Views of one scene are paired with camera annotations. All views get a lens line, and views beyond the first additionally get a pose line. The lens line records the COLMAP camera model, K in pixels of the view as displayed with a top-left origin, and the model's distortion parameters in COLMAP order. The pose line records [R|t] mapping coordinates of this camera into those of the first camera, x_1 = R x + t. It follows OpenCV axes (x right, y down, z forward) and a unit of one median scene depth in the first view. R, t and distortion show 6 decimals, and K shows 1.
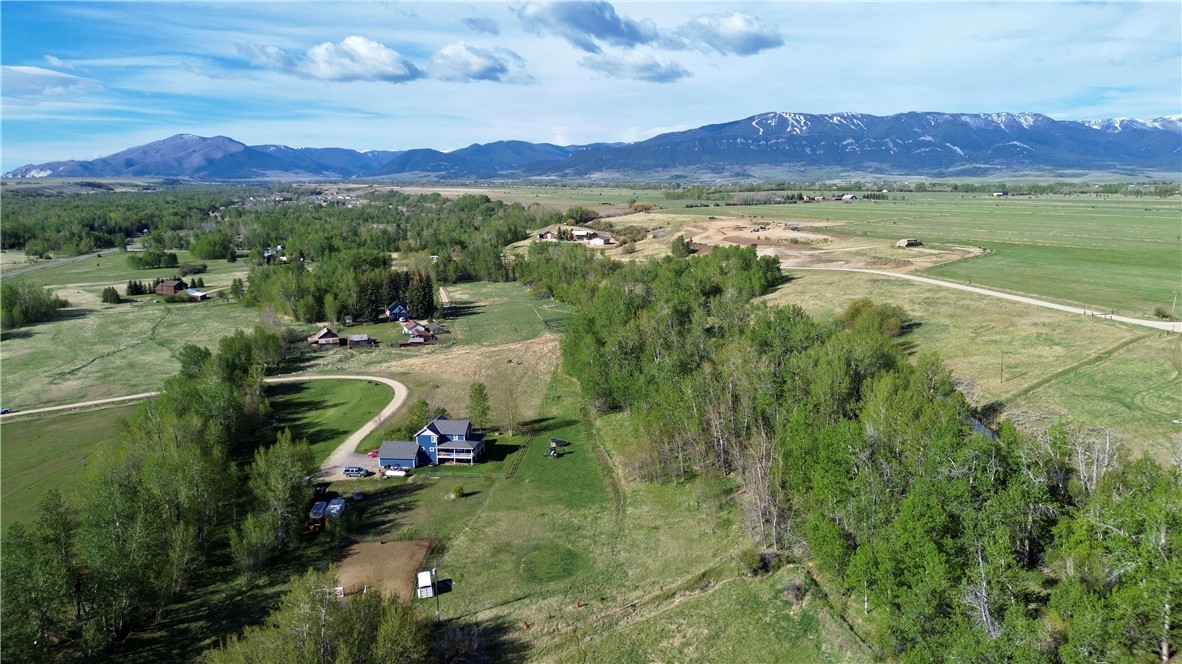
lens RADIAL K [[840.7, 0, 588.7], [0, 840.7, 326.9], [0, 0, 1]] dist [0.059774, -0.049778]
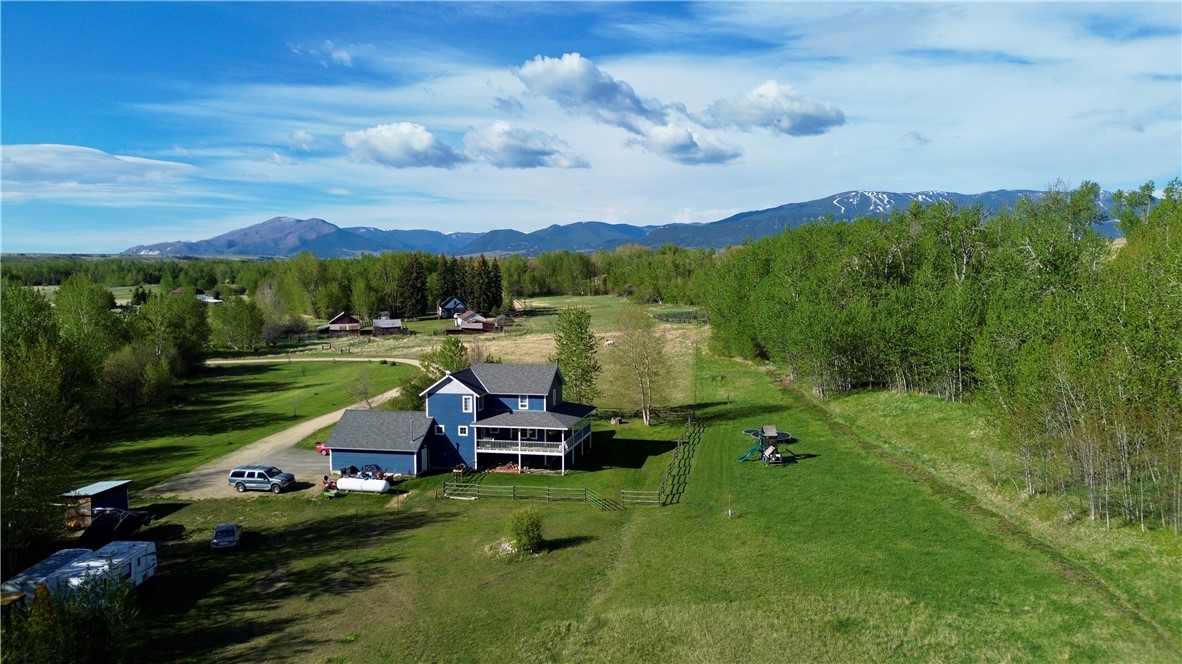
lens RADIAL K [[840.7, 0, 590.8], [0, 840.7, 310.9], [0, 0, 1]] dist [0.059774, -0.049778]
pose [[0.996161, 0.008722, -0.087100, -0.063248], [-0.018564, 0.993441, -0.112833, 0.090313], [0.085545, 0.114017, 0.989789, 0.415139]]
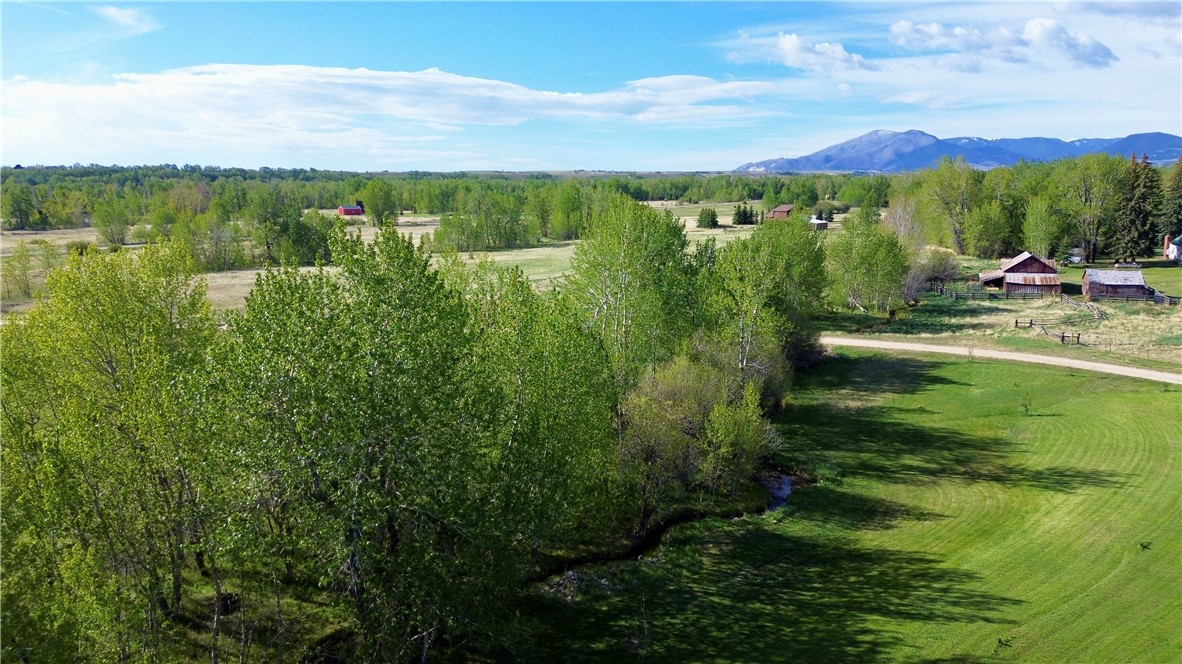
lens RADIAL K [[840.7, 0, 586.4], [0, 840.7, 326.7], [0, 0, 1]] dist [0.059774, -0.049778]
pose [[0.724469, 0.119000, -0.678957, -0.217402], [-0.115413, 0.992022, 0.050721, 0.051088], [0.679576, 0.041615, 0.732424, 0.663808]]
